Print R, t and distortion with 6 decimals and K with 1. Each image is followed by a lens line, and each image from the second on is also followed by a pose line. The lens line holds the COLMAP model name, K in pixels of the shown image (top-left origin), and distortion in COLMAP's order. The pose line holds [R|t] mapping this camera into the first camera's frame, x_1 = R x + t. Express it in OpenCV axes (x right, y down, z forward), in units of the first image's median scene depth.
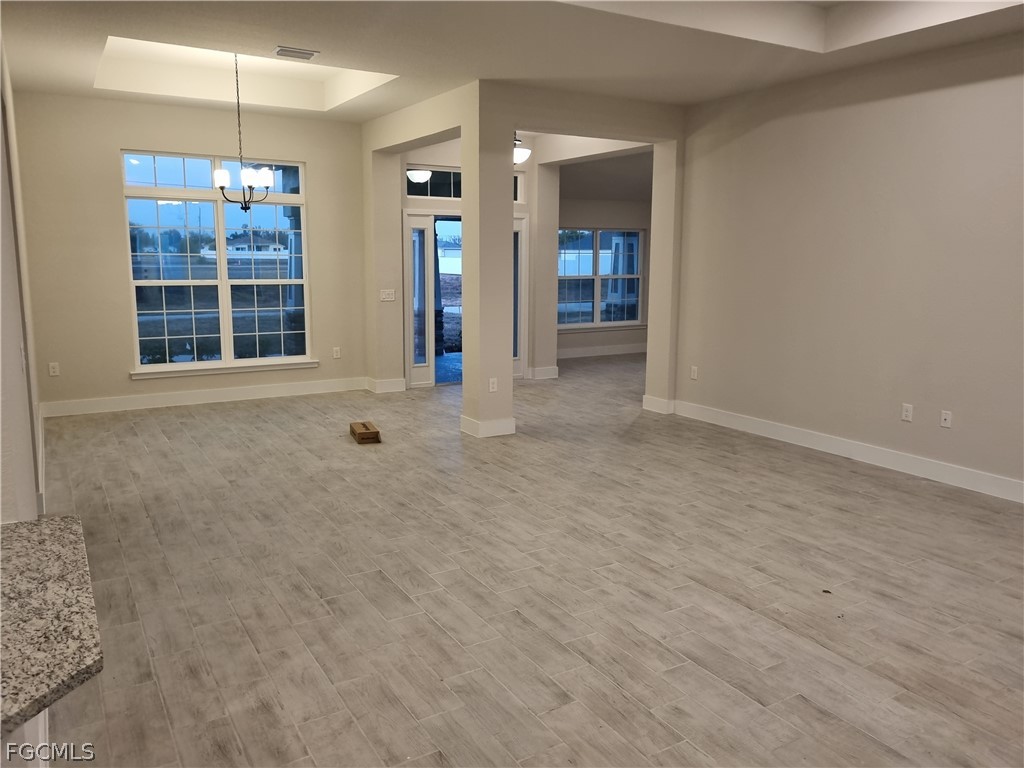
lens RADIAL K [[773.7, 0, 516.1], [0, 773.7, 381.2], [0, 0, 1]] dist [0.049178, -0.039911]
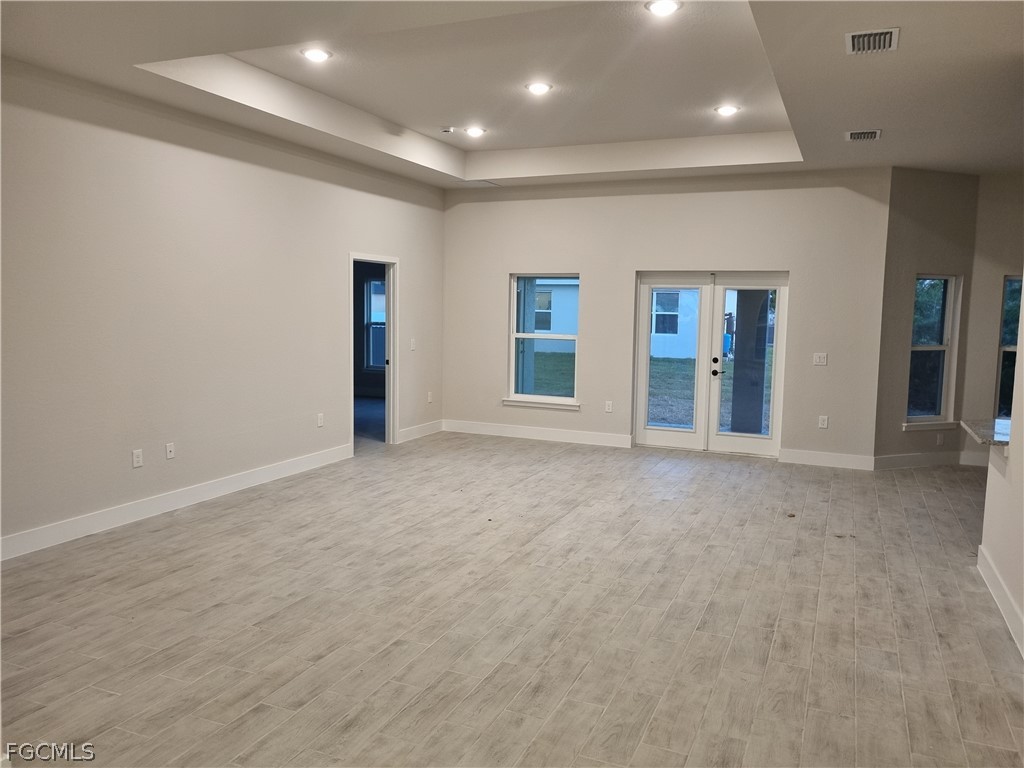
lens RADIAL K [[773.7, 0, 516.1], [0, 773.7, 381.2], [0, 0, 1]] dist [0.049178, -0.039911]
pose [[-0.580917, -0.099338, 0.807878, -0.787059], [0.112150, 0.973290, 0.200321, -0.279618], [-0.806200, 0.206973, -0.554260, 1.621752]]
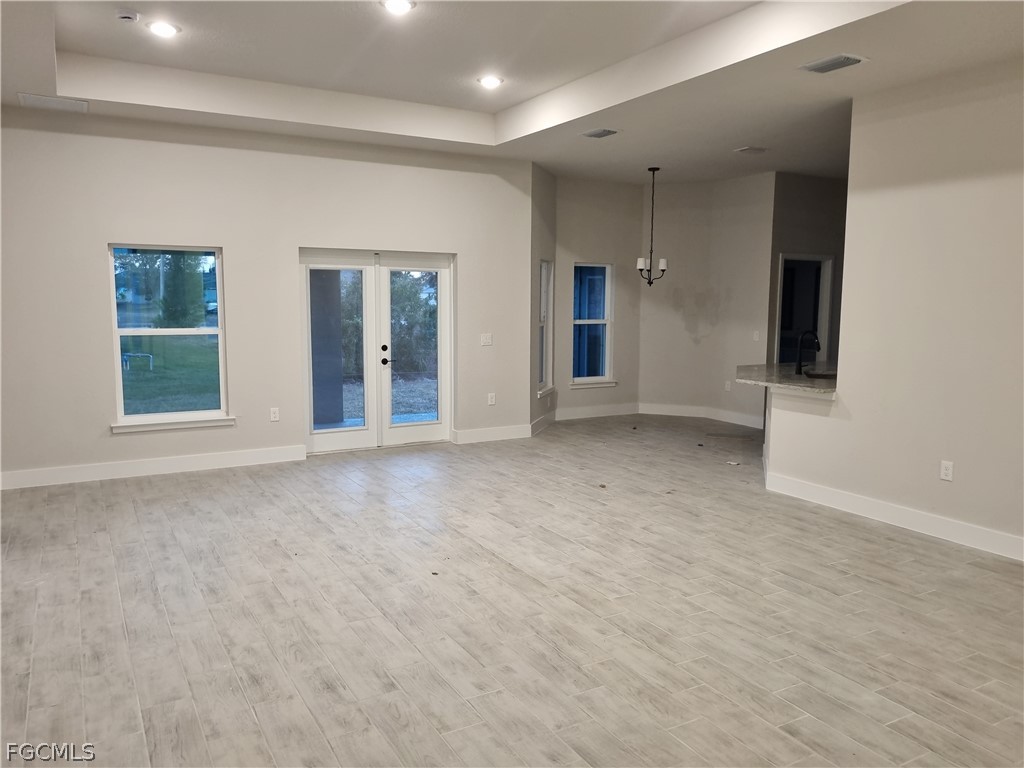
lens RADIAL K [[773.7, 0, 516.1], [0, 773.7, 381.2], [0, 0, 1]] dist [0.049178, -0.039911]
pose [[-0.999527, -0.017442, 0.025327, 0.230941], [-0.009806, 0.961371, 0.275081, -0.310845], [-0.029147, 0.274702, -0.961087, 1.891609]]
